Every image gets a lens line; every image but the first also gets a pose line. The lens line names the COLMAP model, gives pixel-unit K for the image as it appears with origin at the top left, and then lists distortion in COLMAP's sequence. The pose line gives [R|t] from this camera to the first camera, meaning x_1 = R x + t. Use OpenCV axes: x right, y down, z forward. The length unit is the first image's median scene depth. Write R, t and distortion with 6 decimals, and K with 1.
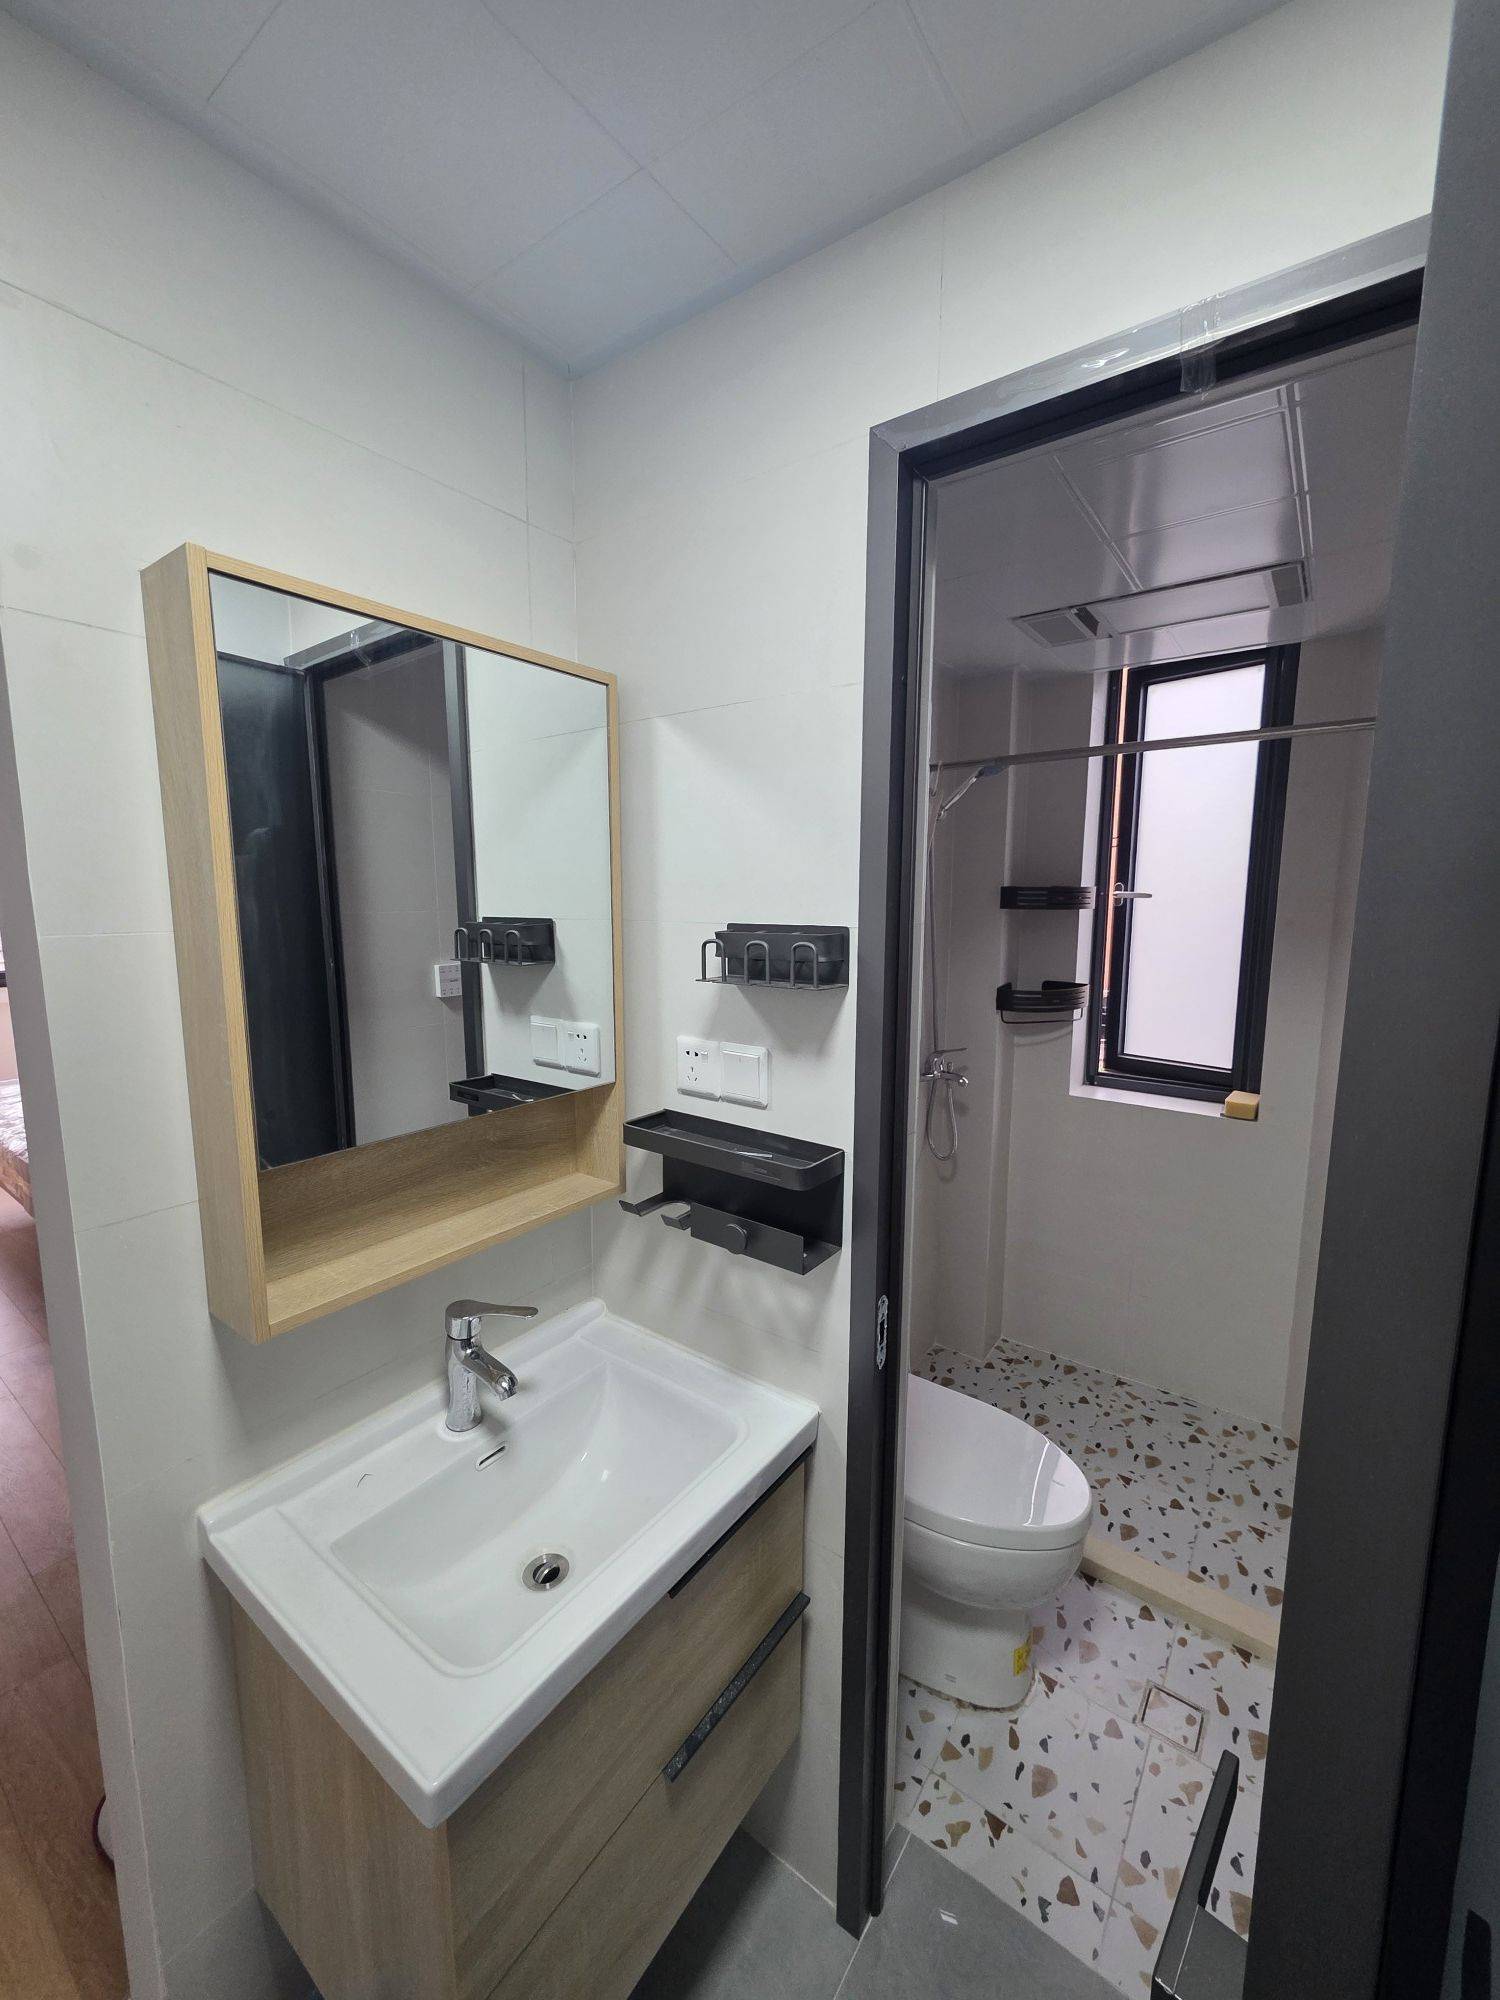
lens RADIAL K [[795.9, 0, 756.7], [0, 795.9, 999.7], [0, 0, 1]] dist [0.001222, -0.000086]
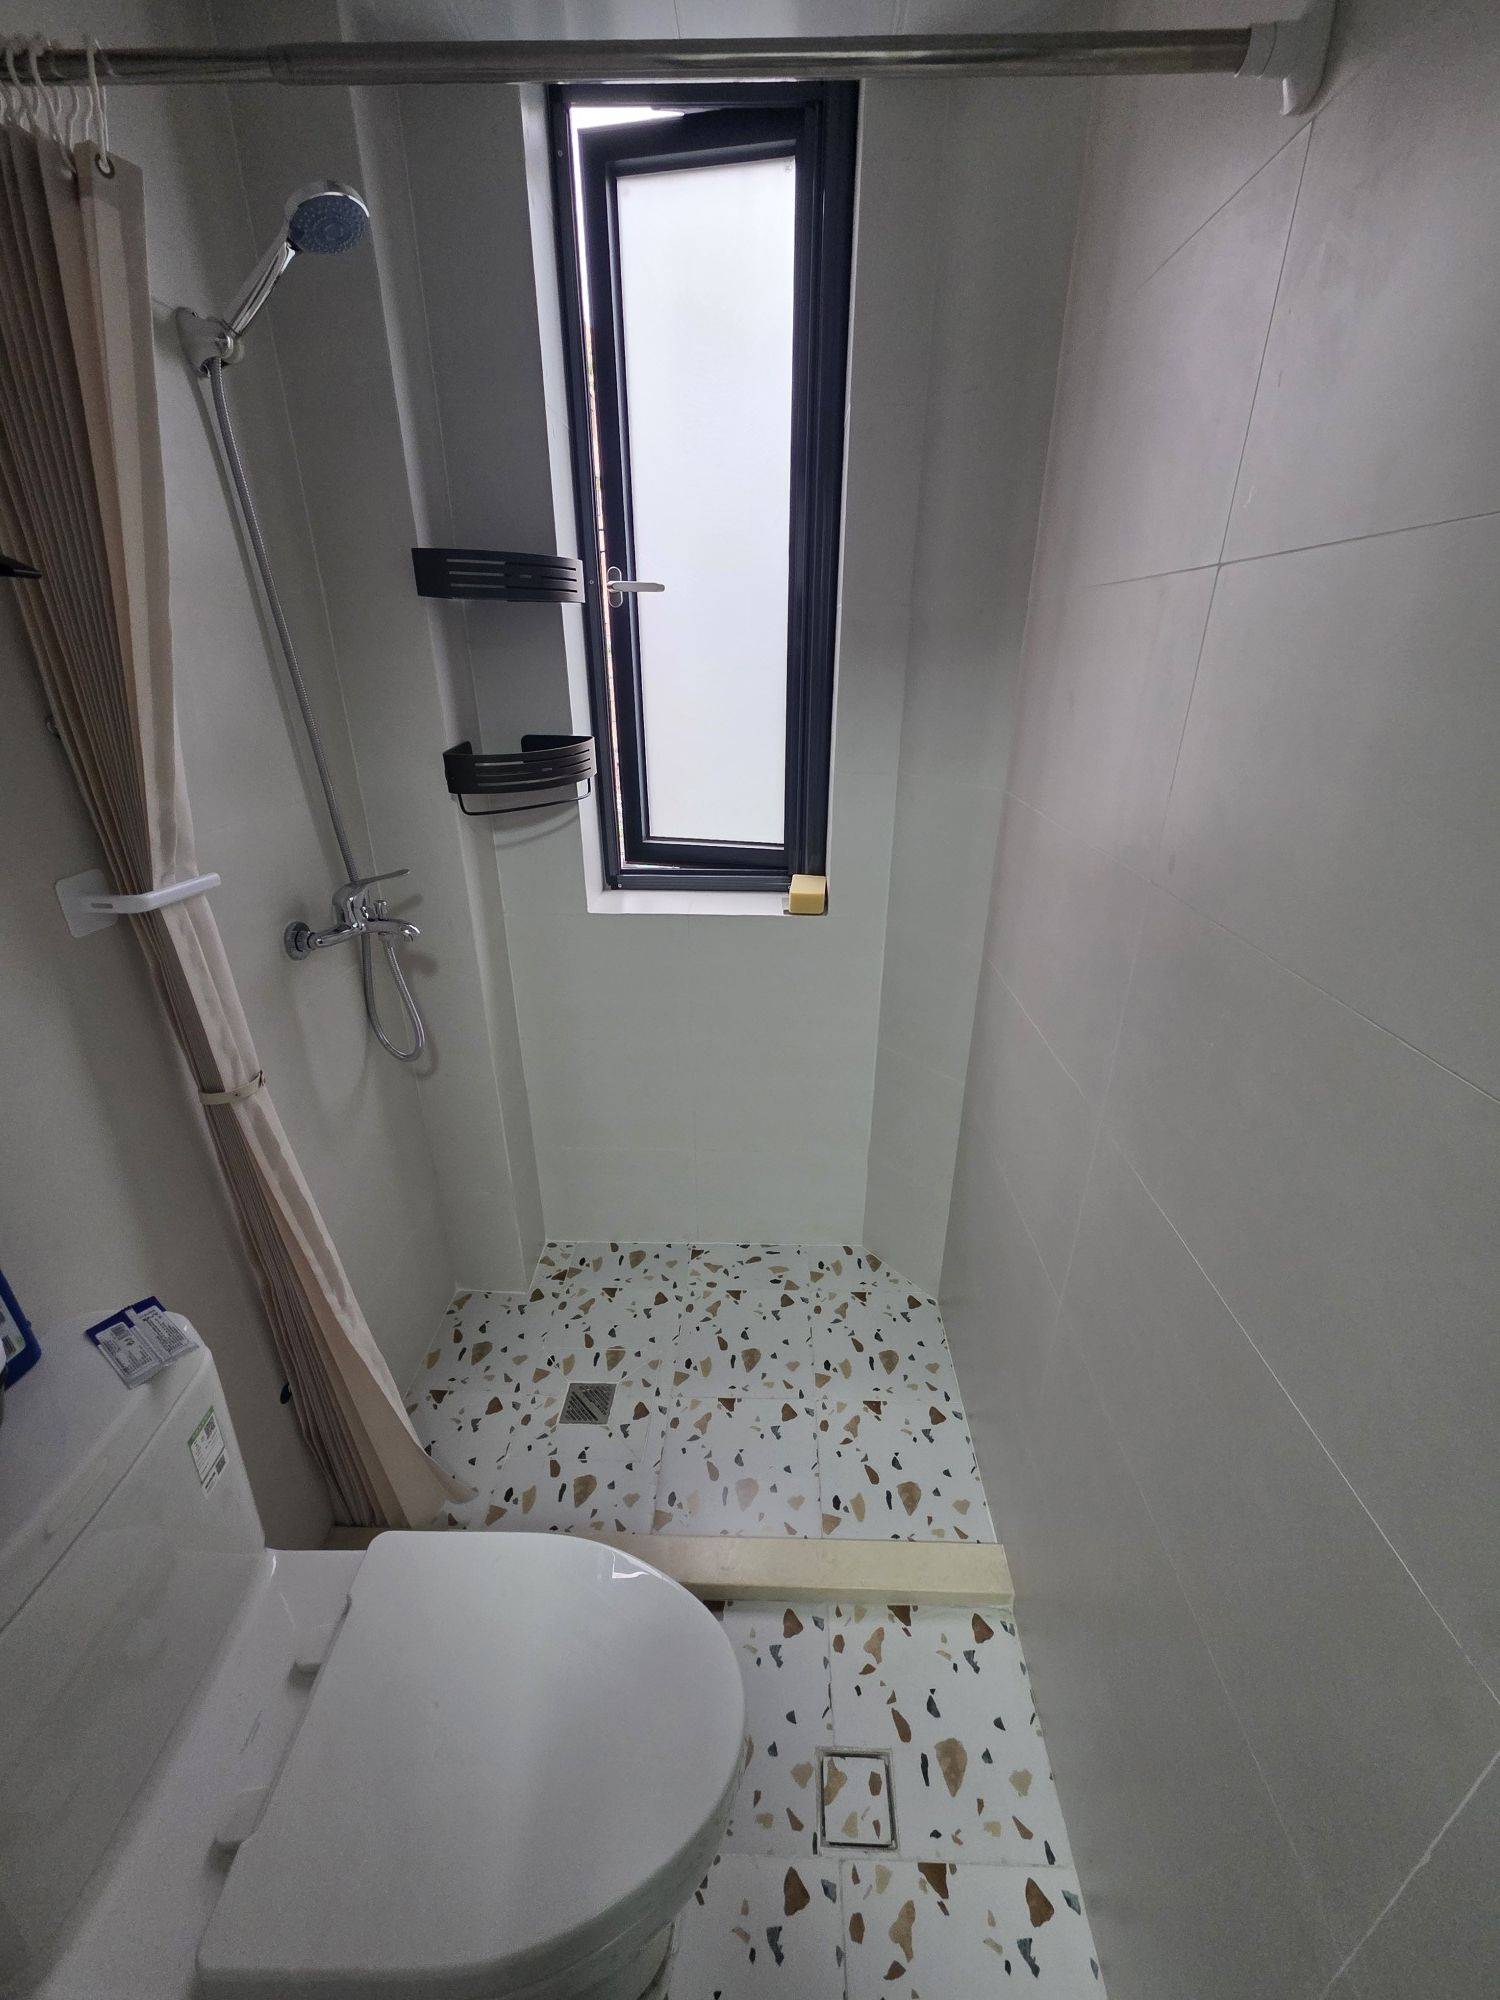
lens RADIAL K [[795.9, 0, 756.7], [0, 795.9, 999.7], [0, 0, 1]] dist [0.001222, -0.000086]
pose [[0.819275, -0.231379, 0.524645, 0.146999], [0.075139, 0.950402, 0.301811, -0.002203], [-0.568456, -0.207844, 0.796026, 0.386868]]
